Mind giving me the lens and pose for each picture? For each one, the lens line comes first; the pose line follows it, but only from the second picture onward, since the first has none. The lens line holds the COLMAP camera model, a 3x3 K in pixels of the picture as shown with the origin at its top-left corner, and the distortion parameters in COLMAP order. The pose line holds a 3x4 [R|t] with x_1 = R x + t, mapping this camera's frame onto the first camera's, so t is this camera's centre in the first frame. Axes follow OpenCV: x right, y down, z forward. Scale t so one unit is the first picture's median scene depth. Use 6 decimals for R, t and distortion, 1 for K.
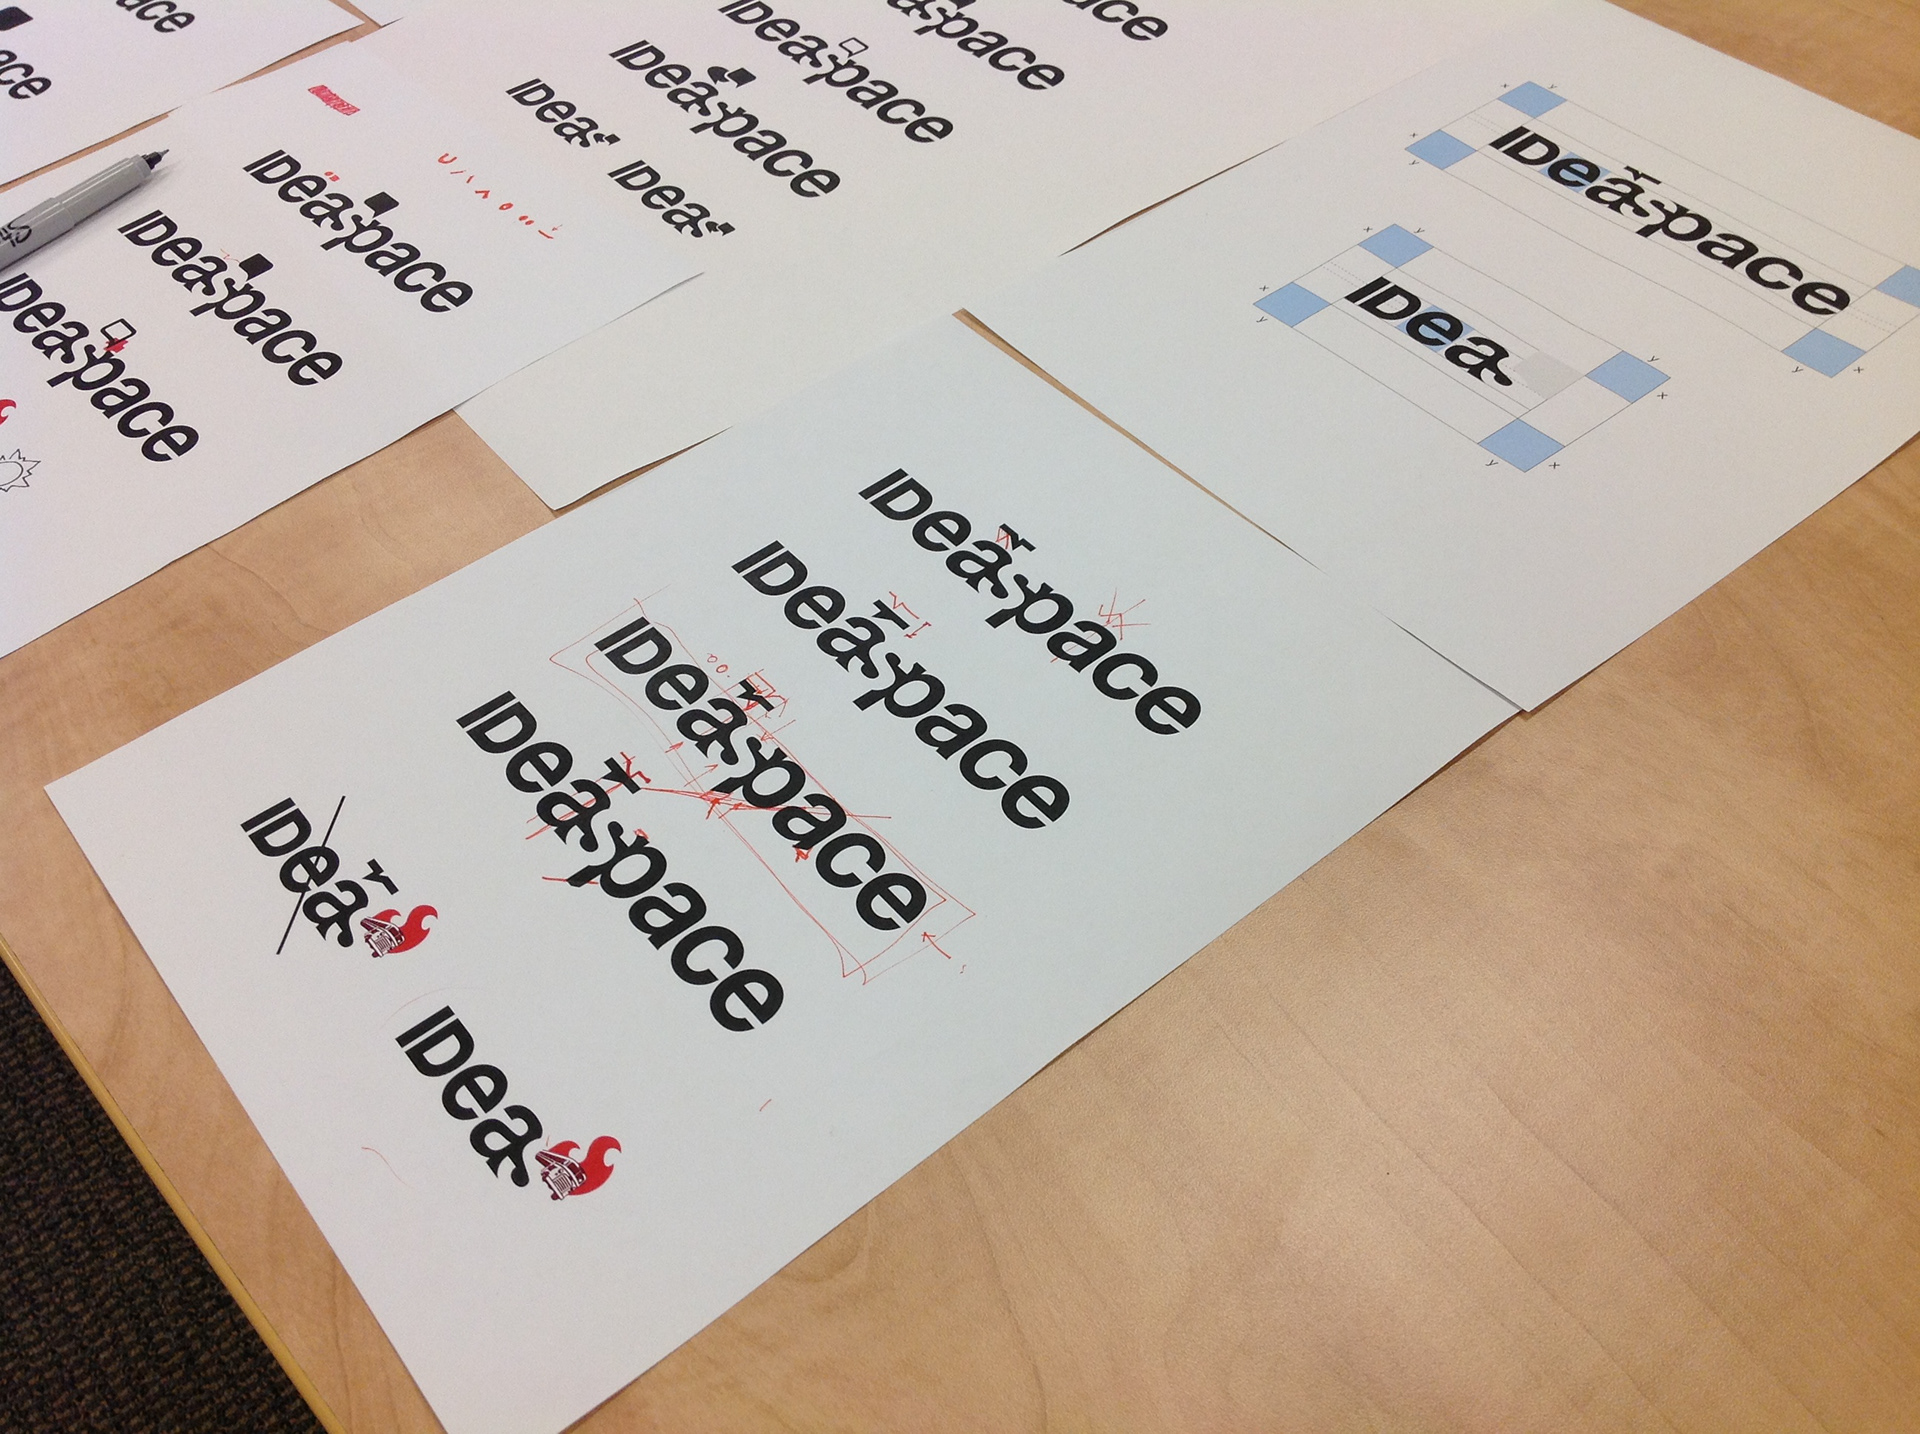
lens RADIAL K [[1823.8, 0, 962.7], [0, 1823.8, 738.6], [0, 0, 1]] dist [0.148906, -0.348935]
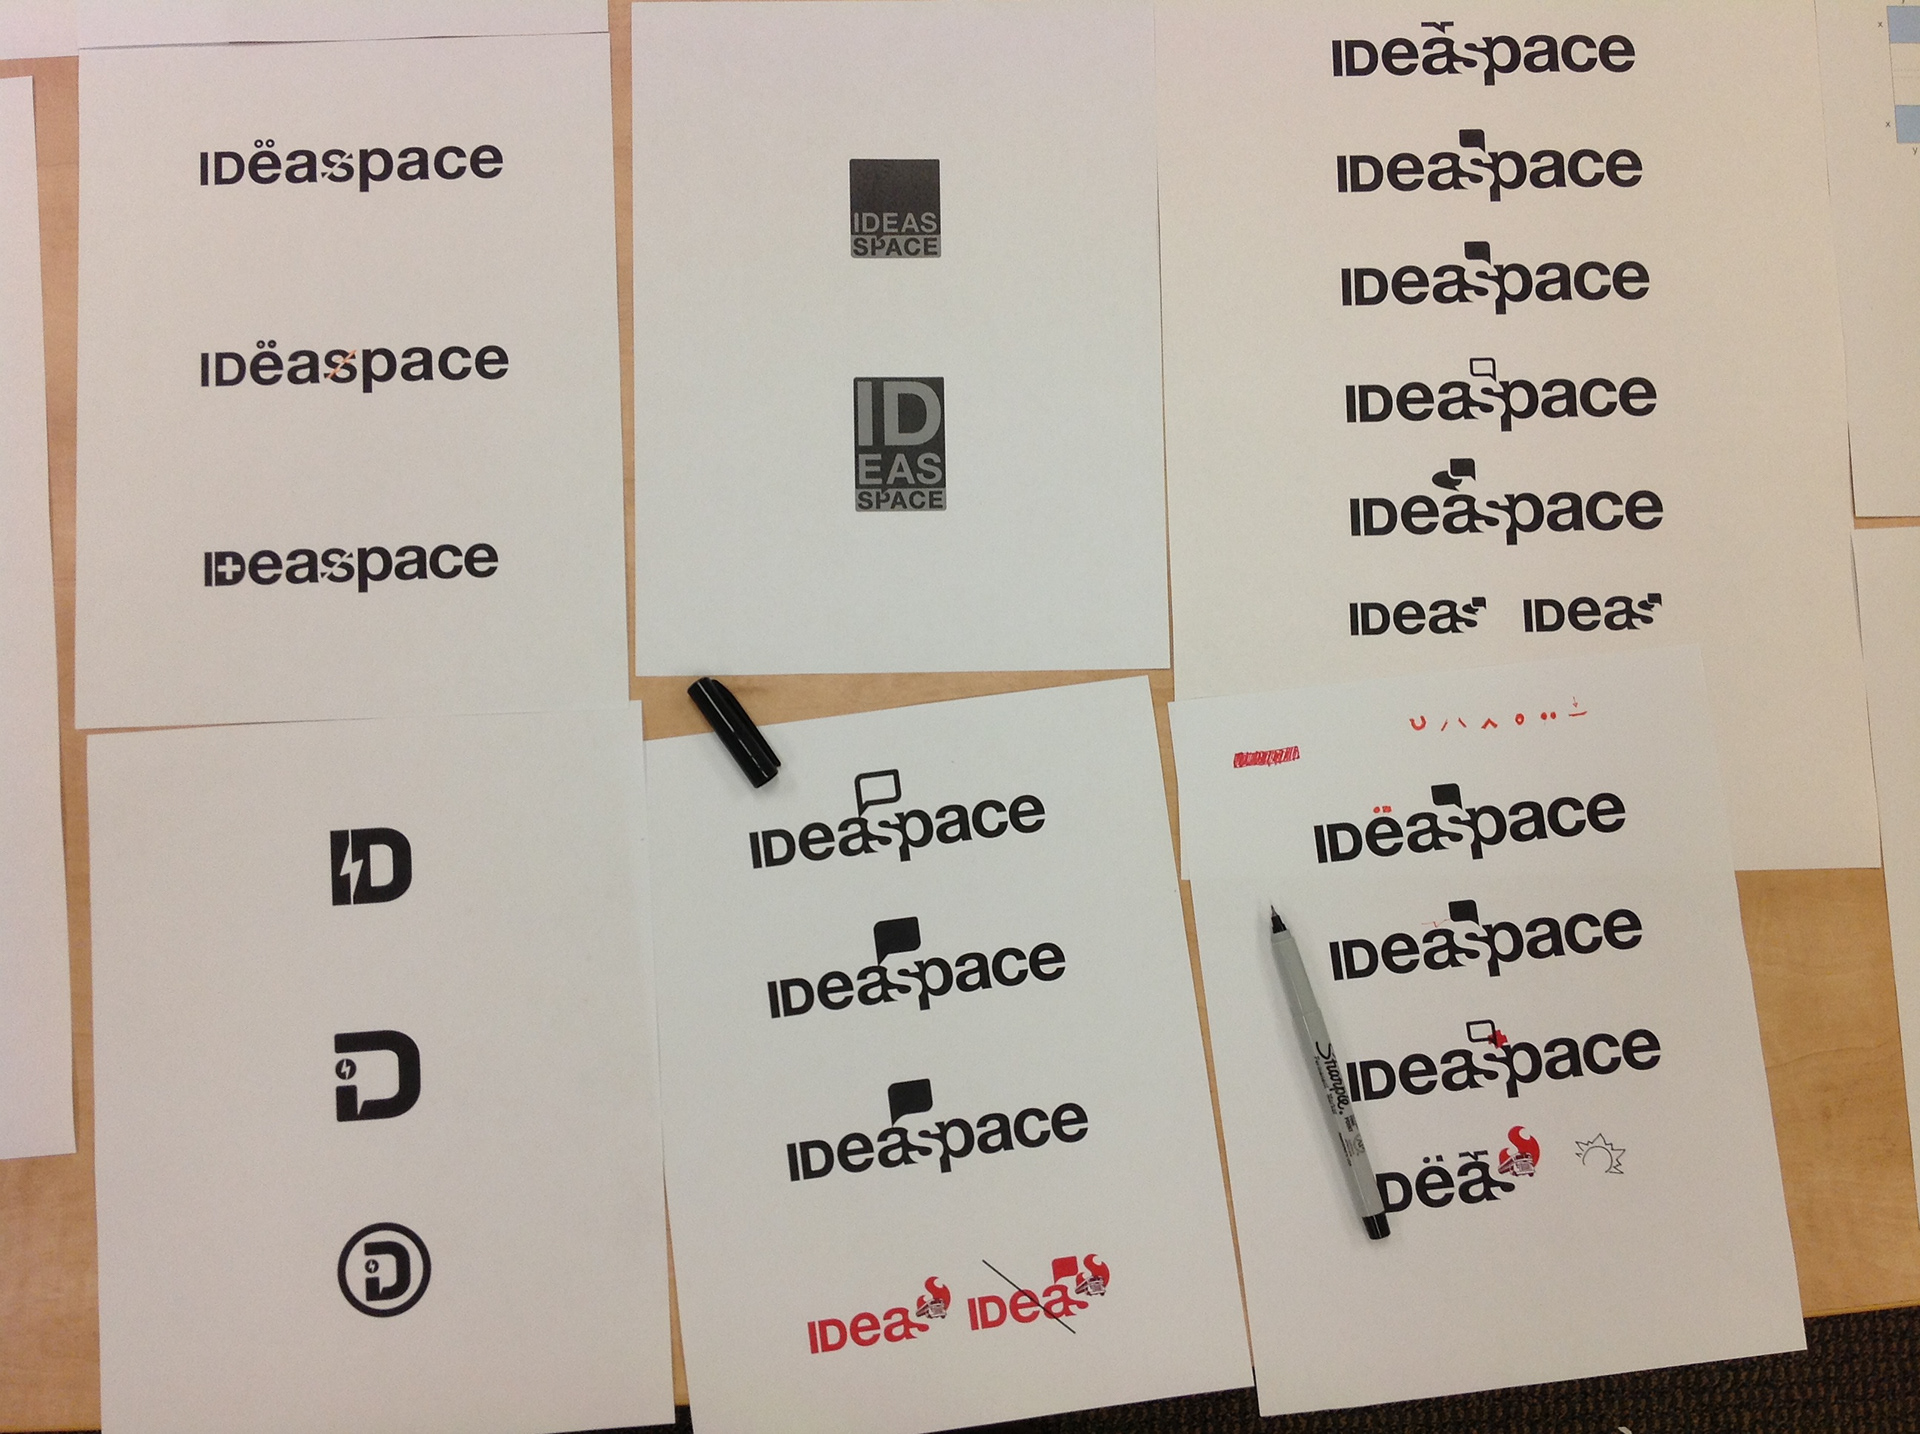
lens RADIAL K [[1823.8, 0, 962.7], [0, 1823.8, 738.6], [0, 0, 1]] dist [0.148906, -0.348935]
pose [[0.591414, -0.792008, 0.151504, -0.855696], [0.560267, 0.538725, 0.629187, -1.628415], [-0.579940, -0.287227, 0.762345, 0.355270]]
